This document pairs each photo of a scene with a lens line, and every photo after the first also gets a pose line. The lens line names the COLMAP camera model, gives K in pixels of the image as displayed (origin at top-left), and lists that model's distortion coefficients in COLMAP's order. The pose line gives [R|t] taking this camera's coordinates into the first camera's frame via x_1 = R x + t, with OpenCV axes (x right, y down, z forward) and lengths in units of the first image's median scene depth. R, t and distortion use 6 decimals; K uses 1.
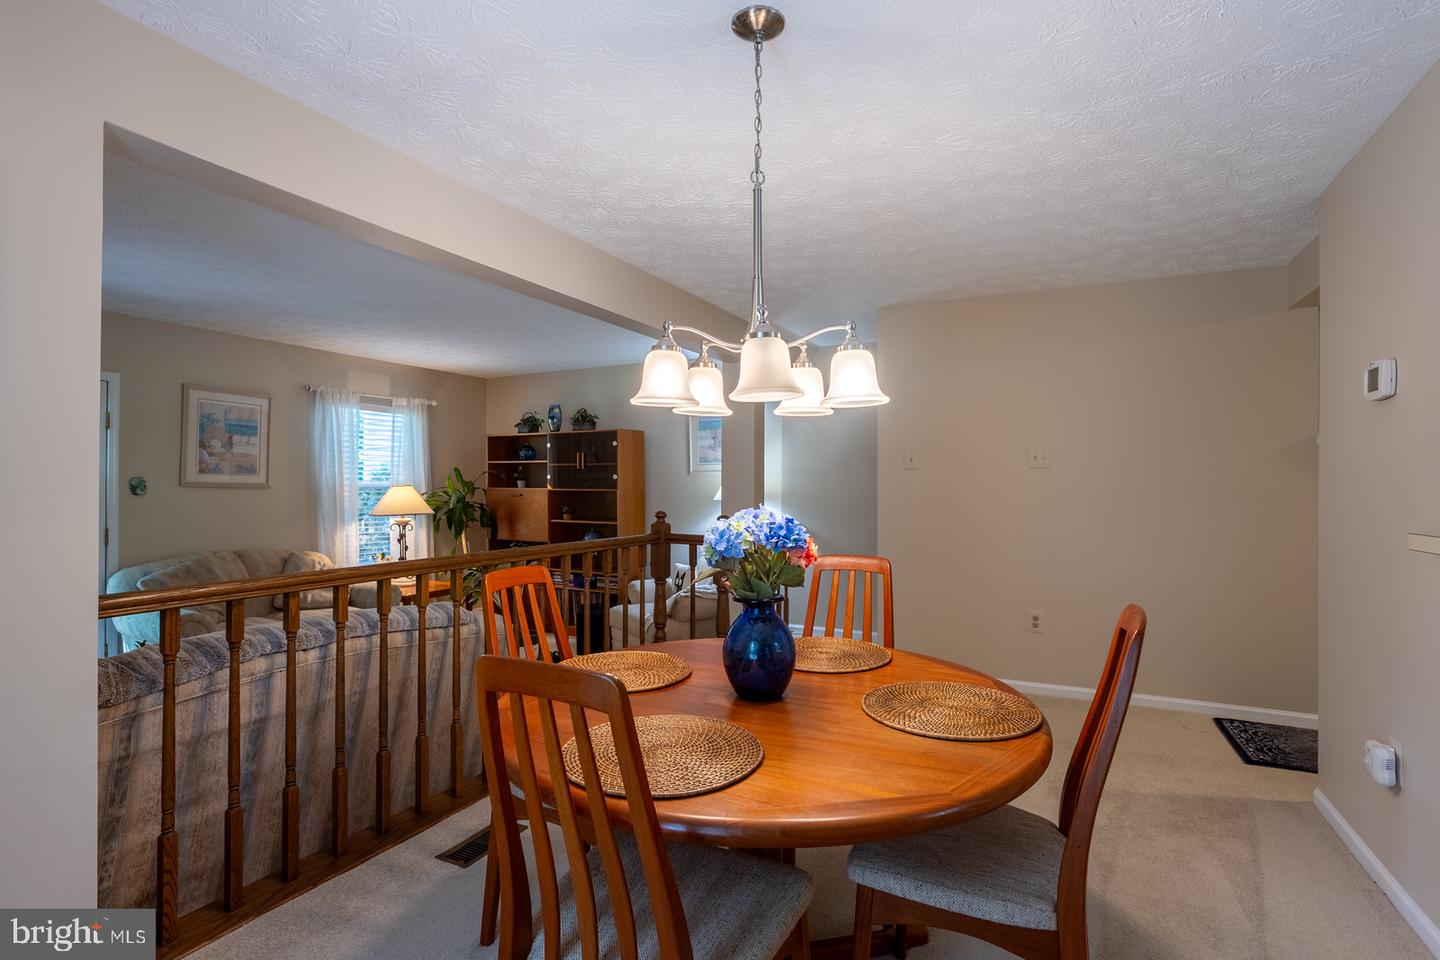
lens RADIAL K [[703.6, 0, 726.0], [0, 703.6, 487.3], [0, 0, 1]] dist [-0.056080, 0.031647]
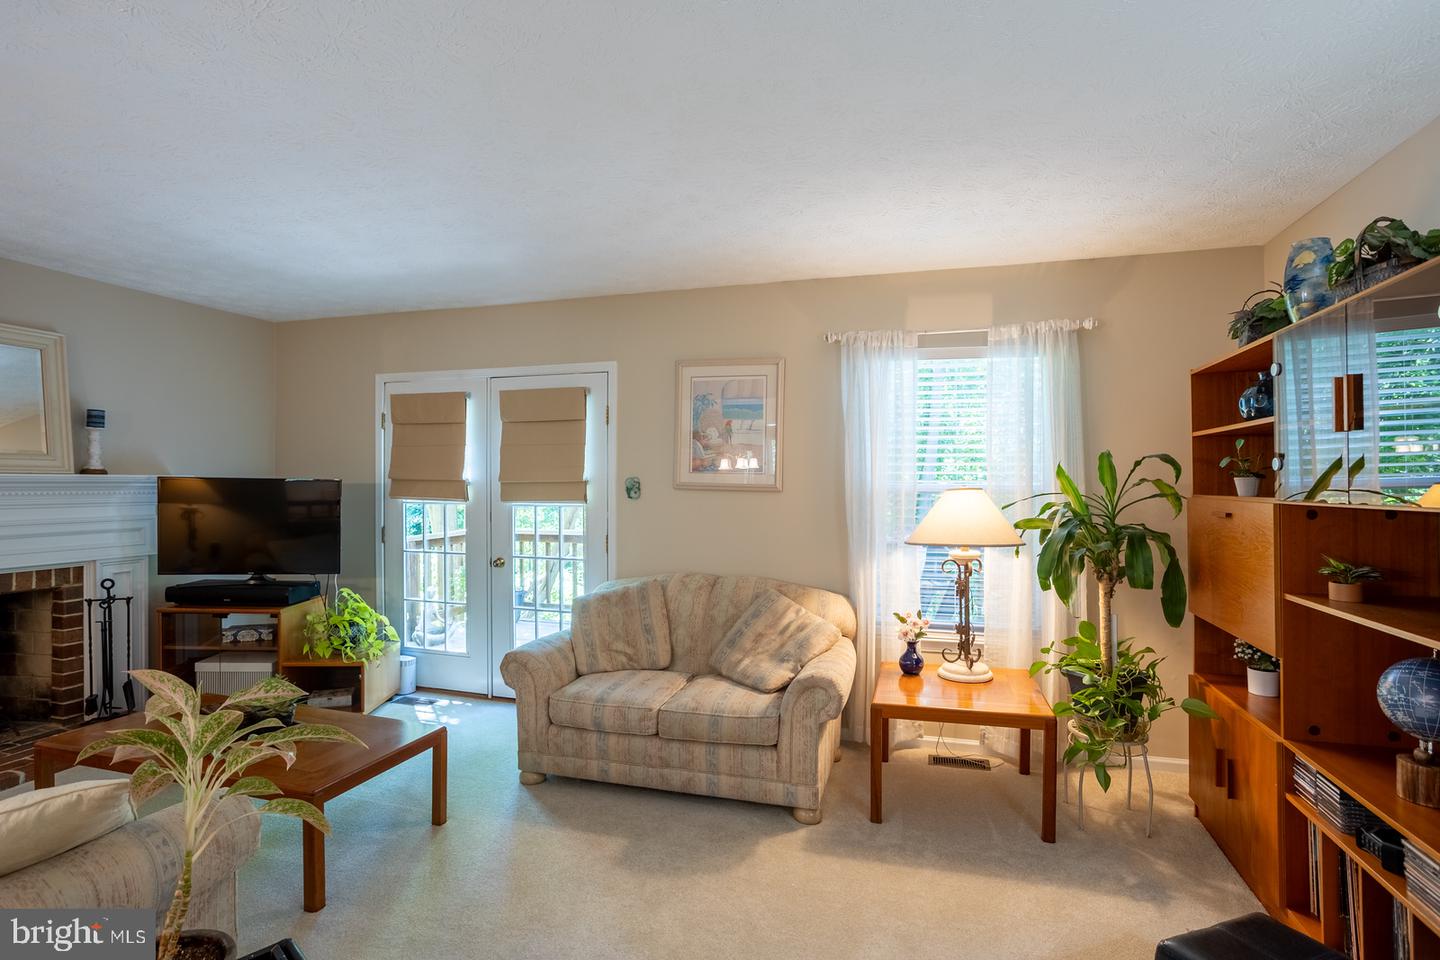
lens RADIAL K [[703.6, 0, 726.0], [0, 703.6, 487.3], [0, 0, 1]] dist [-0.056080, 0.031647]
pose [[0.171941, 0.002794, -0.985103, 0.032314], [-0.004645, 0.999987, 0.002026, -0.003949], [0.985096, 0.004228, 0.171952, 0.799550]]
